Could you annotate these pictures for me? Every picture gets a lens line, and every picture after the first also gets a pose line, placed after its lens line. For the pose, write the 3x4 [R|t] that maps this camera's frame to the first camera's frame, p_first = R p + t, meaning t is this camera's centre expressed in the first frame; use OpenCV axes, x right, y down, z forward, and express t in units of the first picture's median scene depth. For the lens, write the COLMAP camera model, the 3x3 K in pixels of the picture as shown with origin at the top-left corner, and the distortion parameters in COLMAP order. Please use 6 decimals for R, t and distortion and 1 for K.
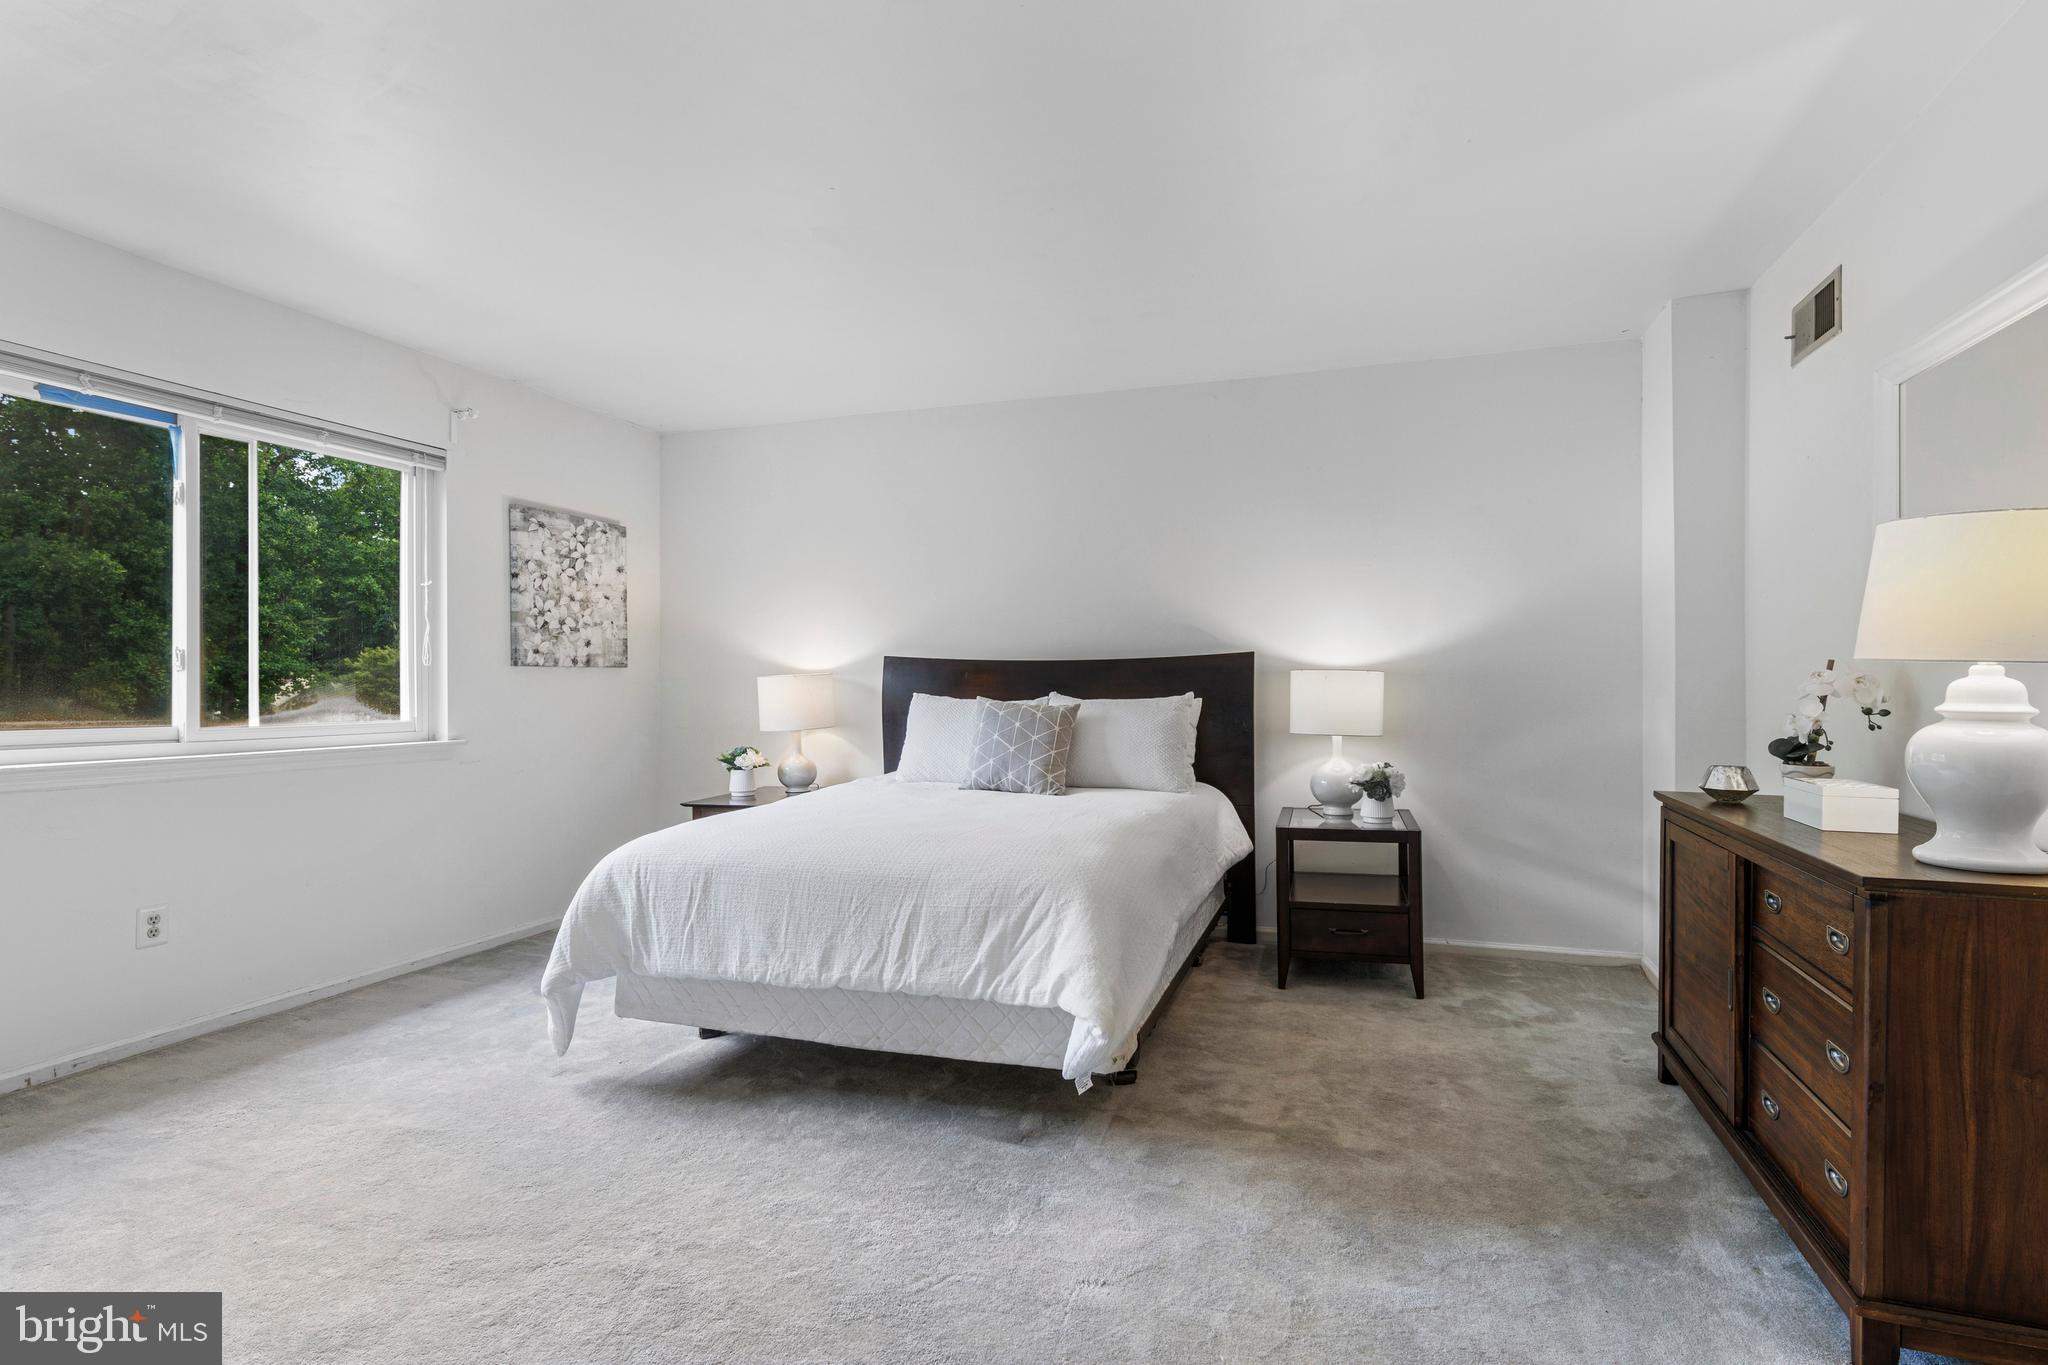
lens RADIAL K [[1043.2, 0, 1022.1], [0, 1043.2, 687.3], [0, 0, 1]] dist [0.013847, -0.006720]
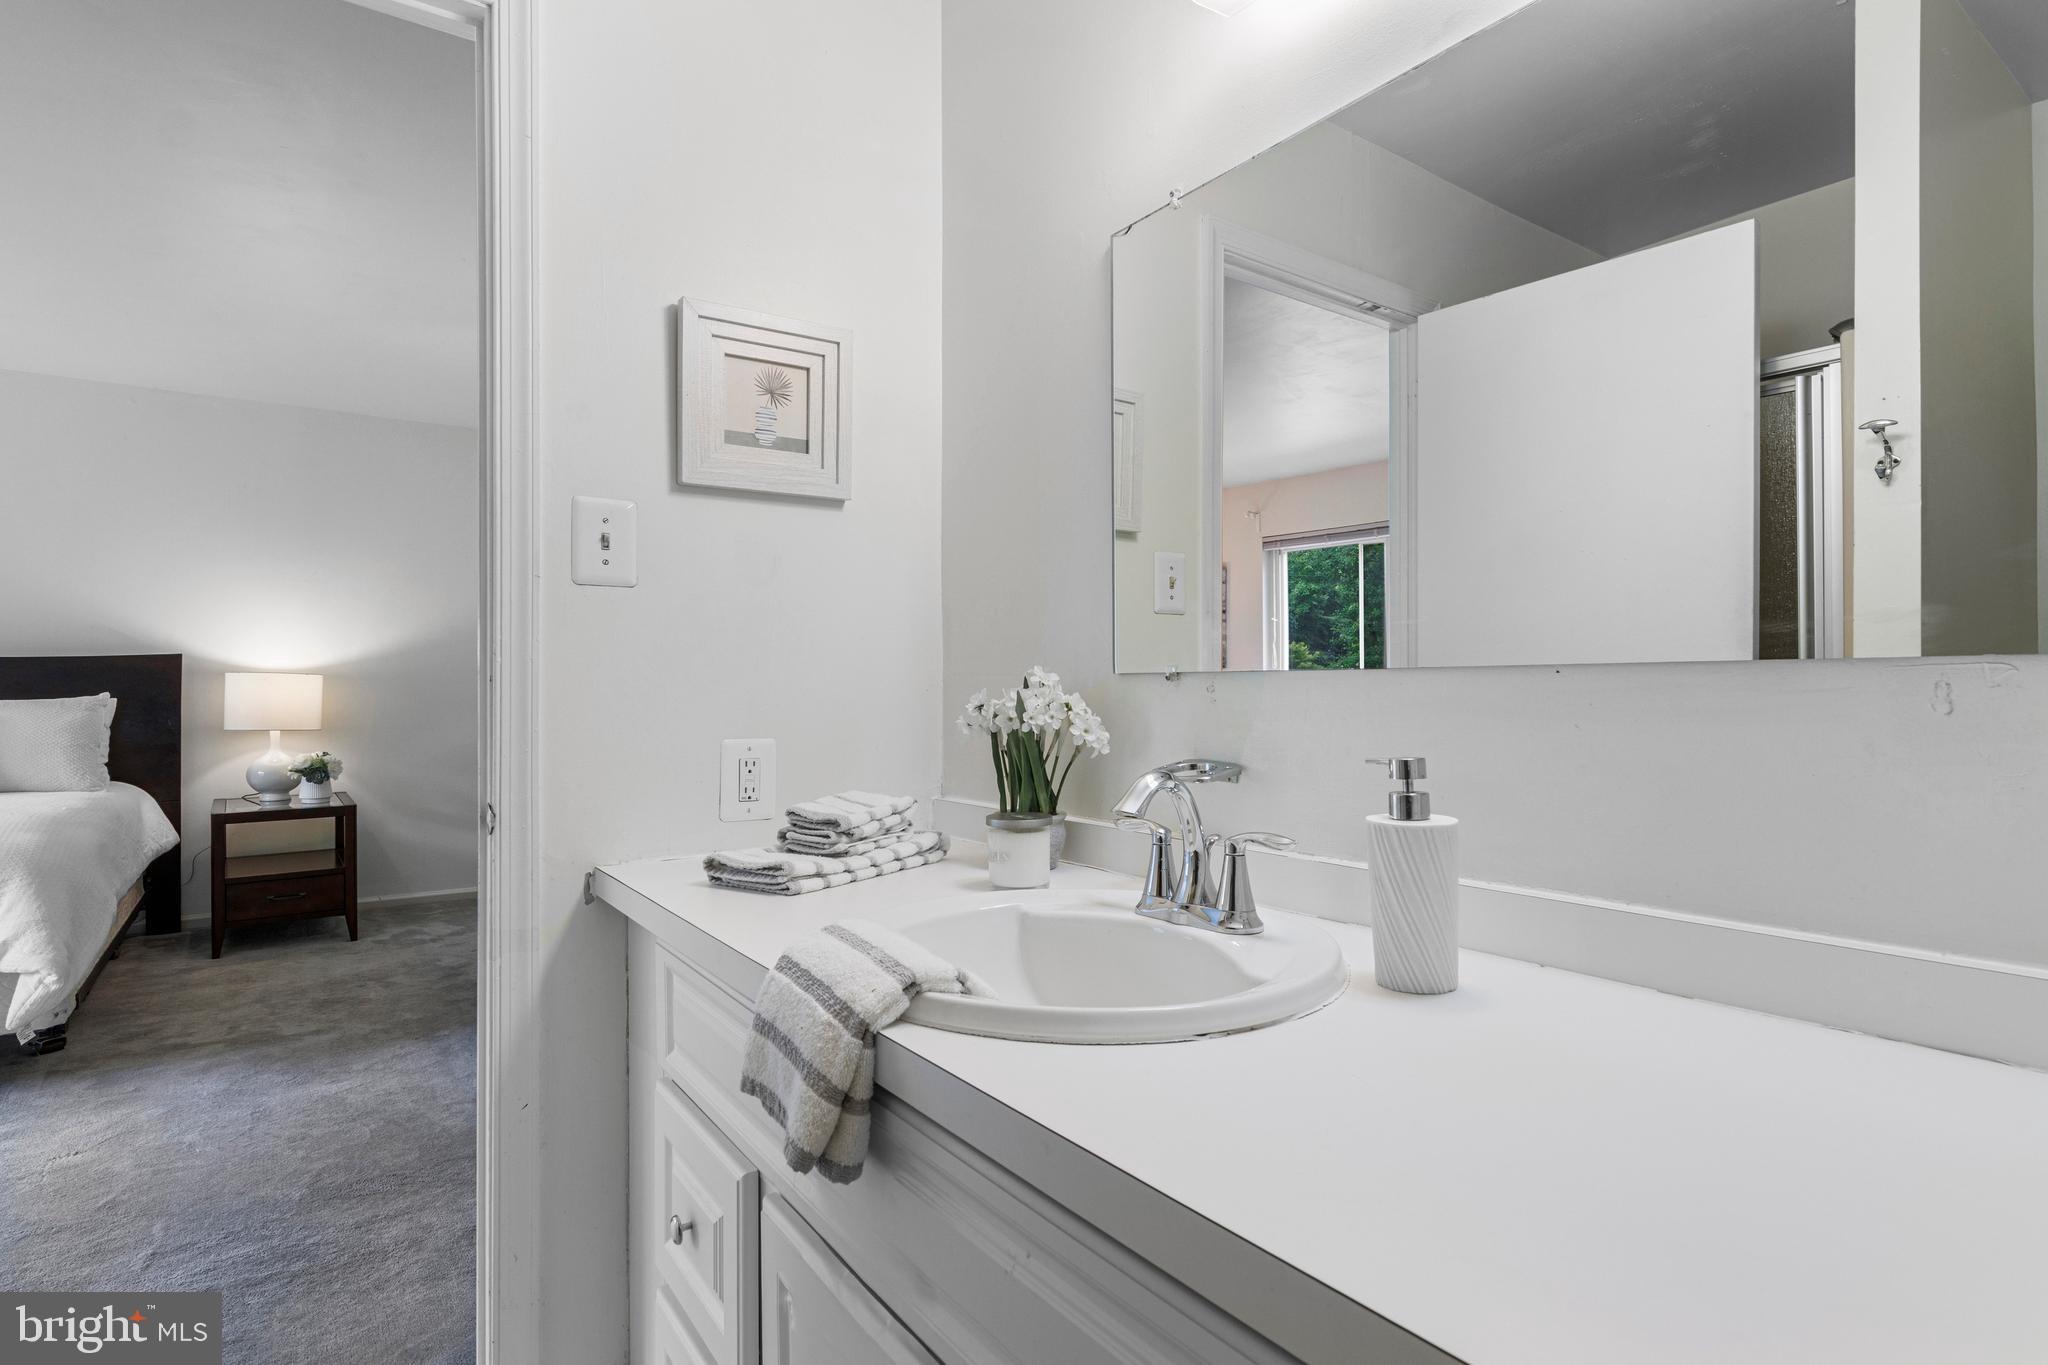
lens RADIAL K [[1043.2, 0, 1022.1], [0, 1043.2, 687.3], [0, 0, 1]] dist [0.013847, -0.006720]
pose [[0.600387, 0.004404, 0.799698, -0.138896], [-0.006631, 0.999978, -0.000529, -0.006555], [-0.799682, -0.004985, 0.600403, -0.377281]]
